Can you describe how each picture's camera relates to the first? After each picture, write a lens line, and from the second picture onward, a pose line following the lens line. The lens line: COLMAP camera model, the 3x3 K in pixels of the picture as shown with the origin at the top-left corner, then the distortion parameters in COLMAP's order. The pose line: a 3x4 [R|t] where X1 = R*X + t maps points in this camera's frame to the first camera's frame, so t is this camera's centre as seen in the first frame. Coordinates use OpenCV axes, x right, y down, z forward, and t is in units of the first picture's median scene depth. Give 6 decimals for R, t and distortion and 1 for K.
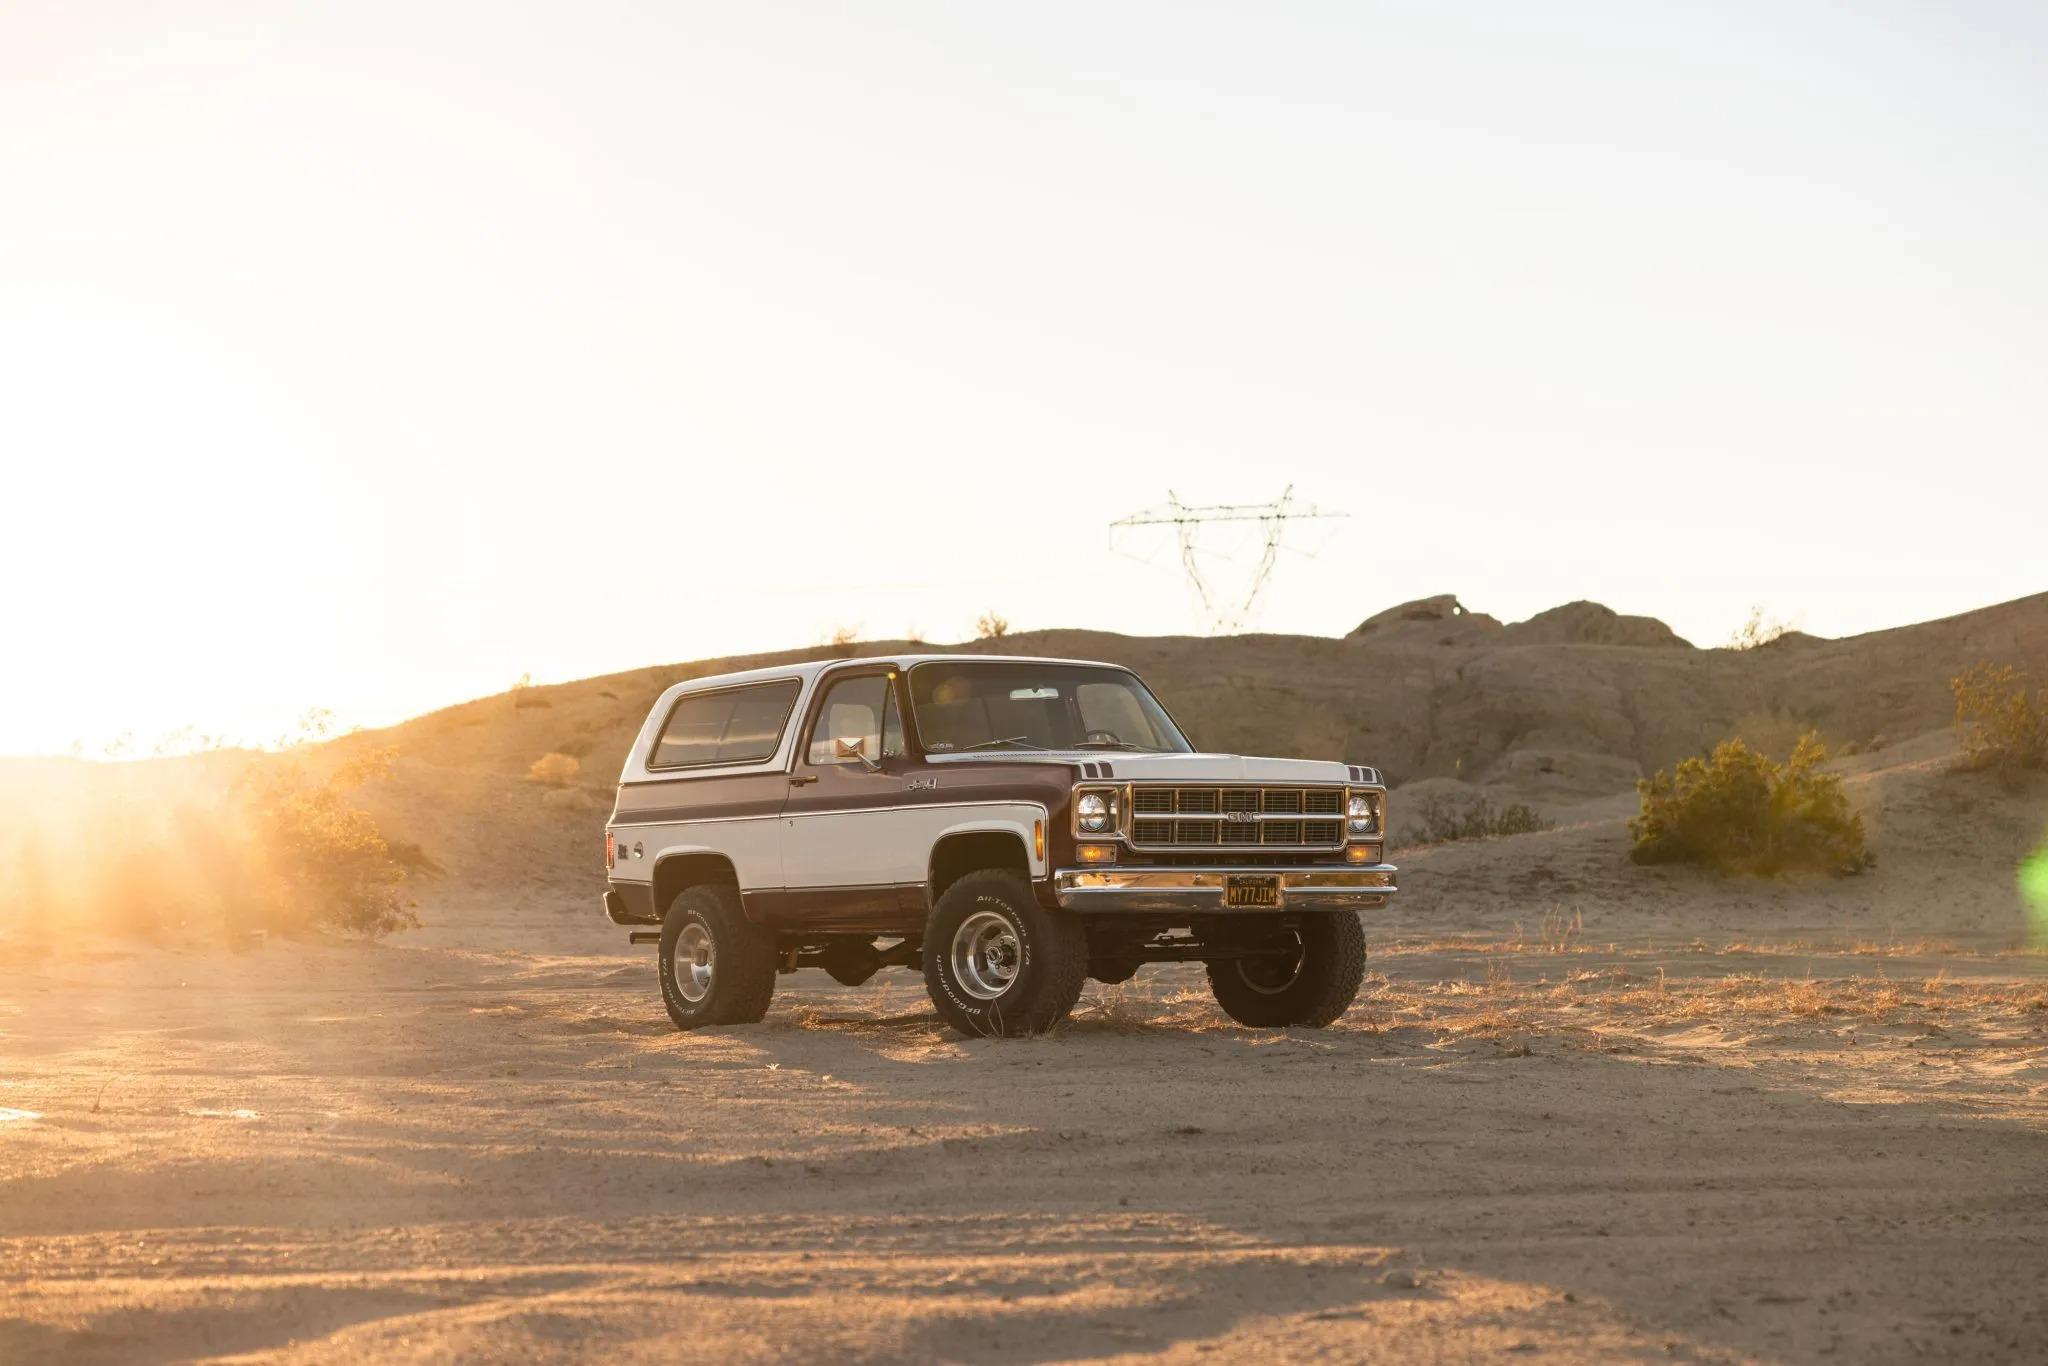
lens RADIAL K [[4673.0, 0, 1024.0], [0, 4673.0, 683.0], [0, 0, 1]] dist [-0.004132, -0.169389]
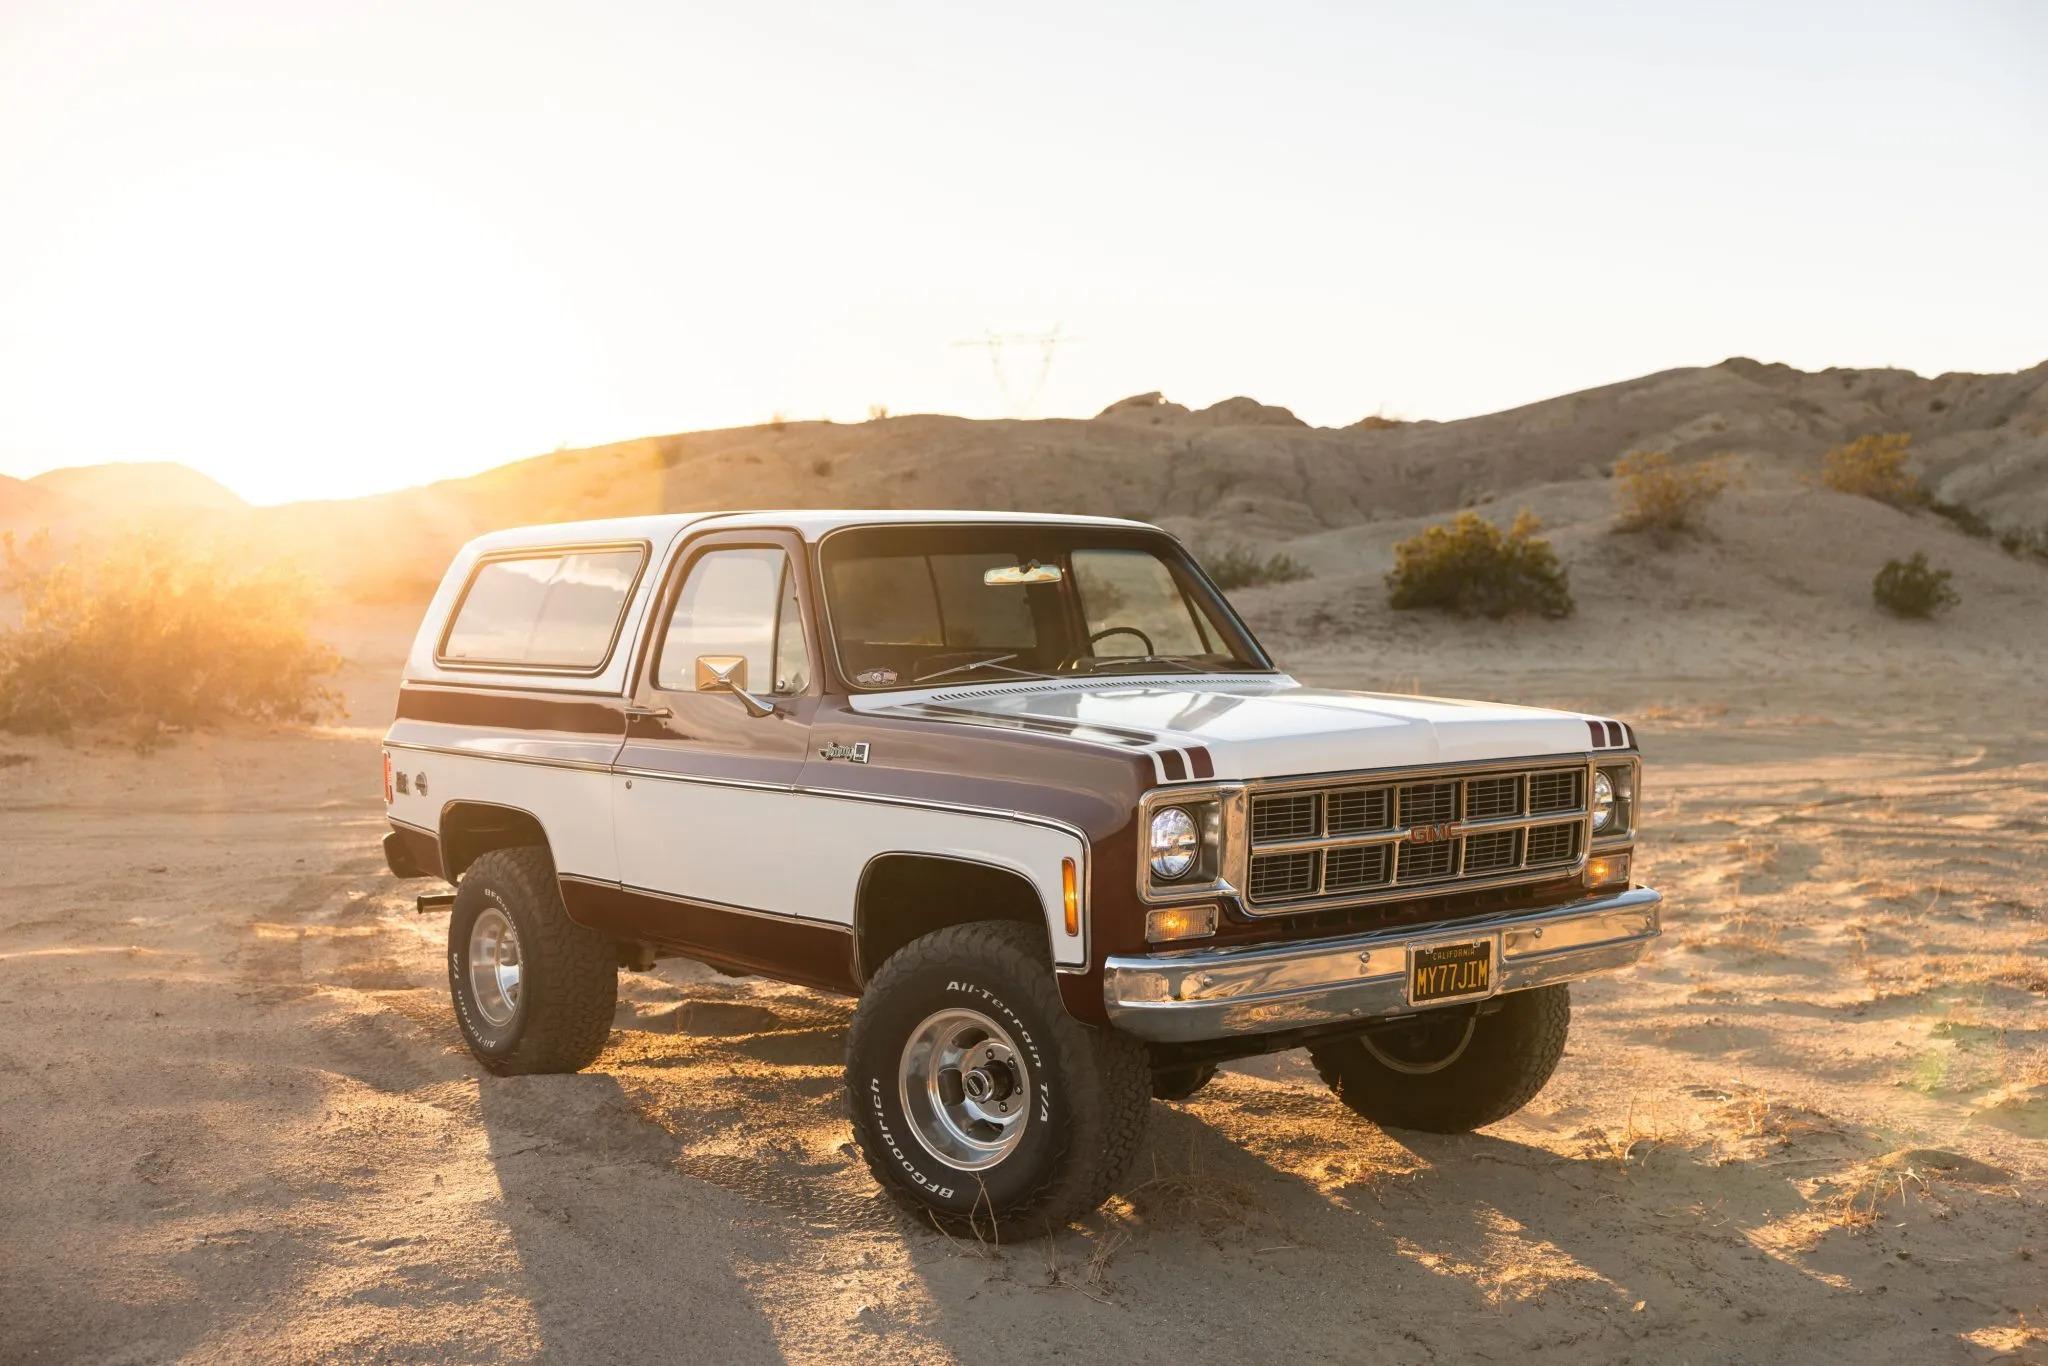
lens RADIAL K [[2412.1, 0, 1022.7], [0, 2412.1, 659.7], [0, 0, 1]] dist [0.026528, 0.002692]
pose [[0.998316, 0.001063, 0.058007, -0.016072], [-0.006480, 0.995620, 0.093267, -0.016041], [-0.057654, -0.093486, 0.993950, 0.666798]]
